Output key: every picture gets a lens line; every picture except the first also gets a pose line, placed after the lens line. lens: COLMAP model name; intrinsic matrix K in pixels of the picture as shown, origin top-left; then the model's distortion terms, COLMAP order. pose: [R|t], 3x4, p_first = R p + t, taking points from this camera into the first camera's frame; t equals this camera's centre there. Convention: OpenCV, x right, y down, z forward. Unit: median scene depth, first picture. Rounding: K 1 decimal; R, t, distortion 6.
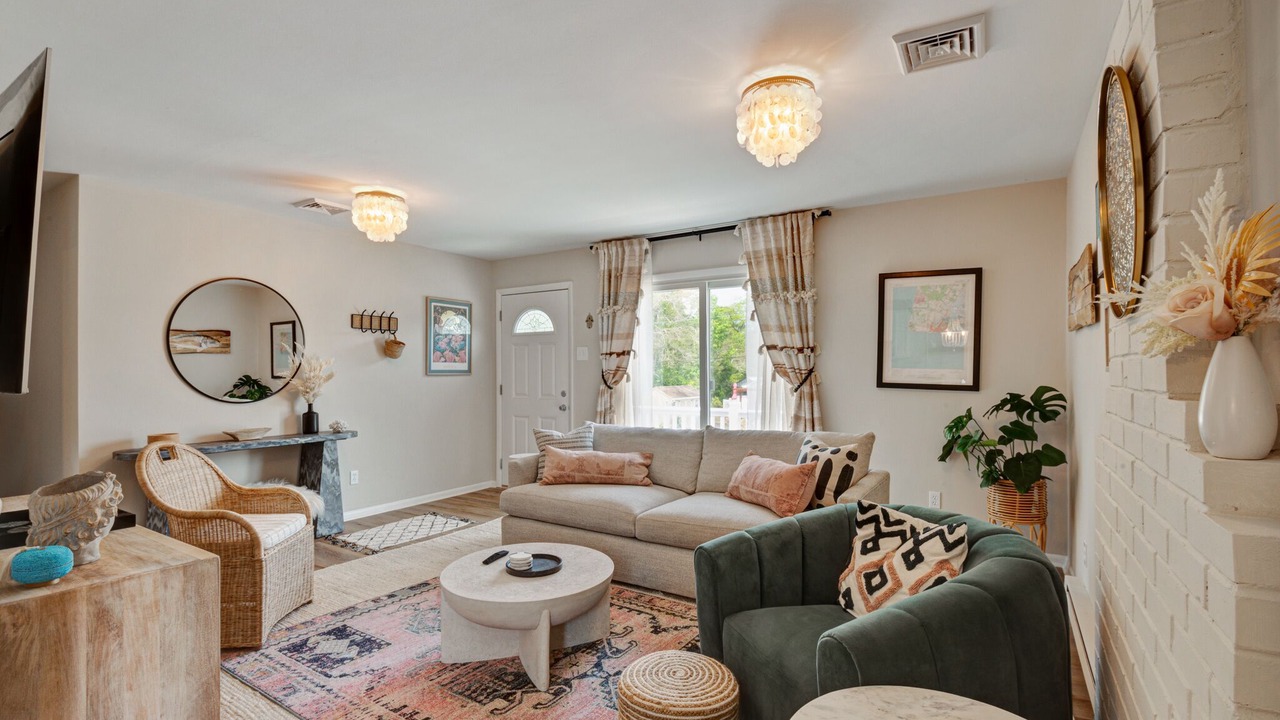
lens RADIAL K [[594.2, 0, 645.0], [0, 594.2, 365.2], [0, 0, 1]] dist [0.011932, -0.000852]
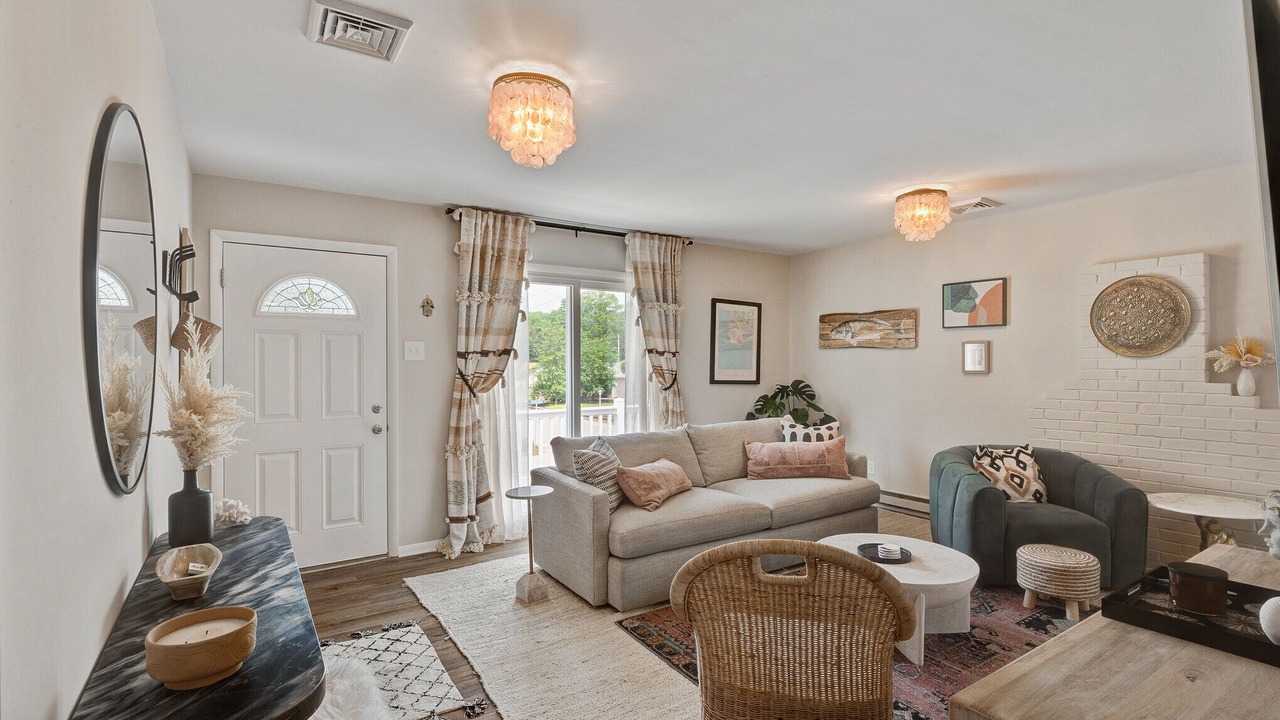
lens RADIAL K [[594.2, 0, 645.6], [0, 594.2, 358.3], [0, 0, 1]] dist [0.011932, -0.000852]
pose [[0.401667, 0.009278, 0.915739, -0.805883], [-0.005691, 0.999955, -0.007635, -0.008192], [-0.915768, -0.002145, 0.401702, 0.561686]]
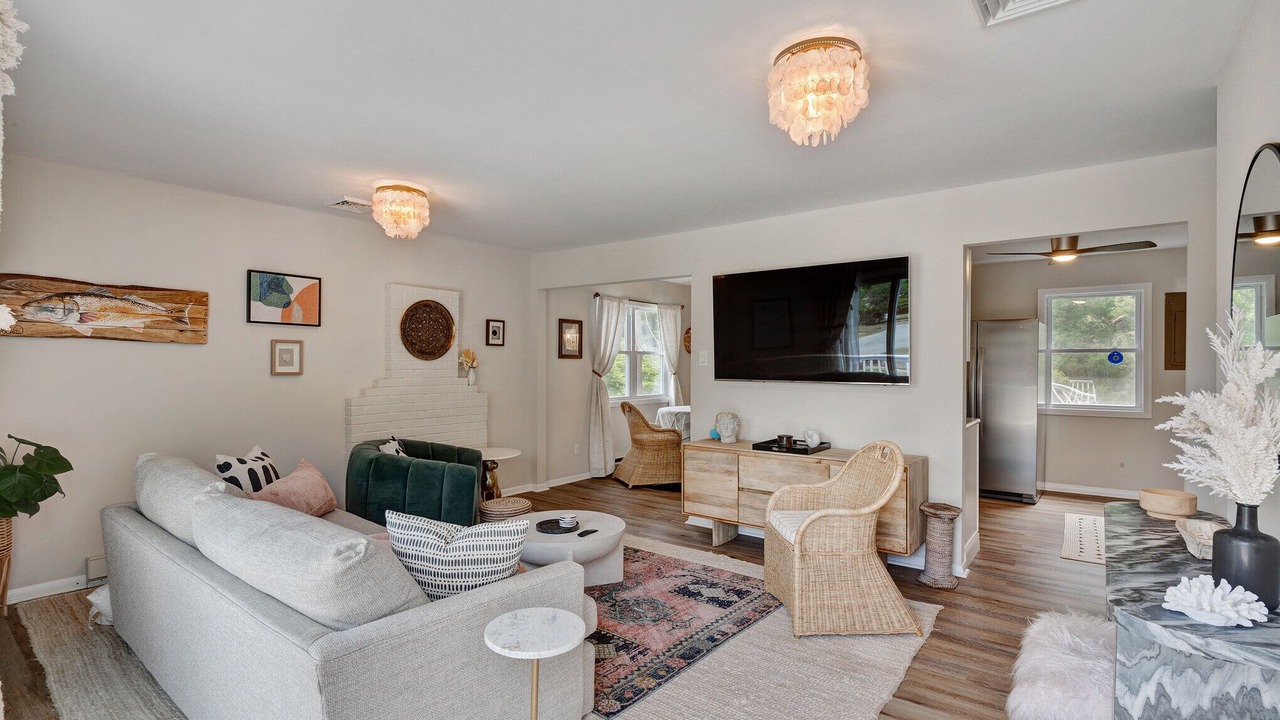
lens RADIAL K [[594.2, 0, 646.3], [0, 594.2, 368.5], [0, 0, 1]] dist [0.011932, -0.000852]
pose [[-0.995732, 0.000258, 0.092288, -0.290393], [0.000066, 0.999998, -0.002075, -0.002761], [-0.092289, -0.002060, -0.995730, 1.326331]]
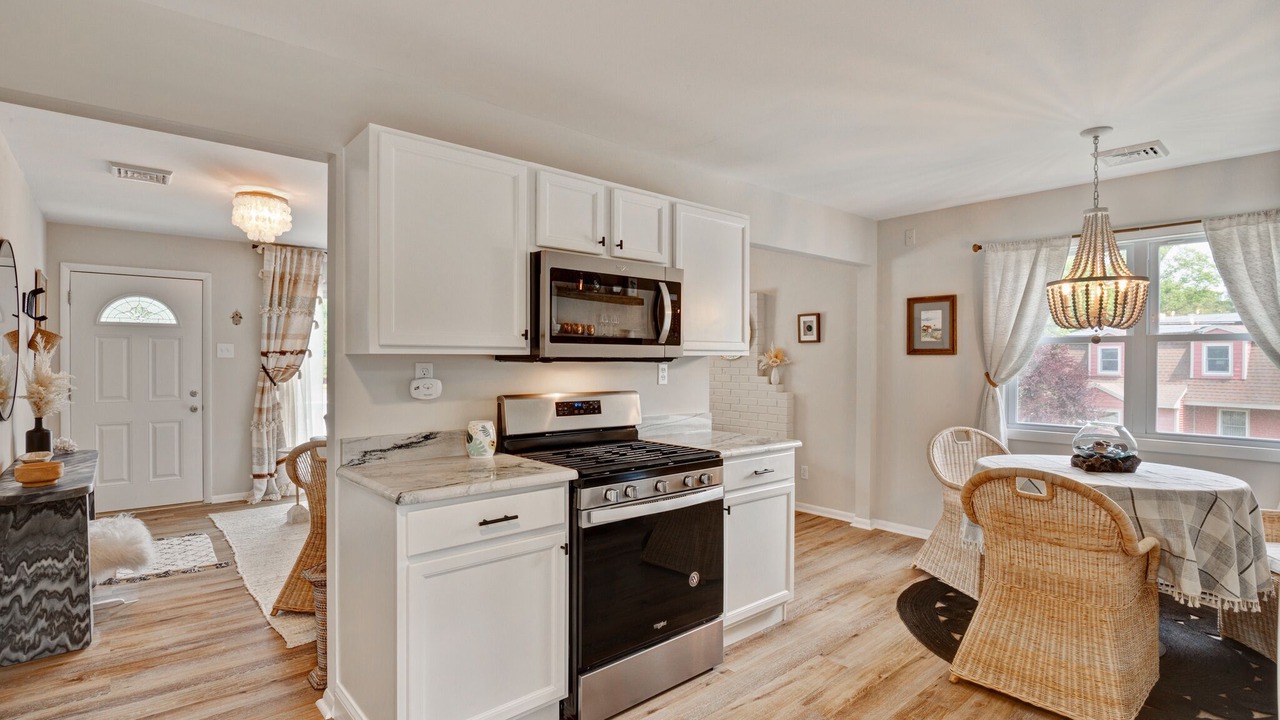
lens RADIAL K [[613.8, 0, 638.1], [0, 613.8, 360.3], [0, 0, 1]] dist [-0.013127, 0.000934]
pose [[0.297082, 0.005694, 0.954835, -1.050103], [-0.013003, 0.999914, -0.001917, -0.013267], [-0.954763, -0.011846, 0.297130, 0.085098]]
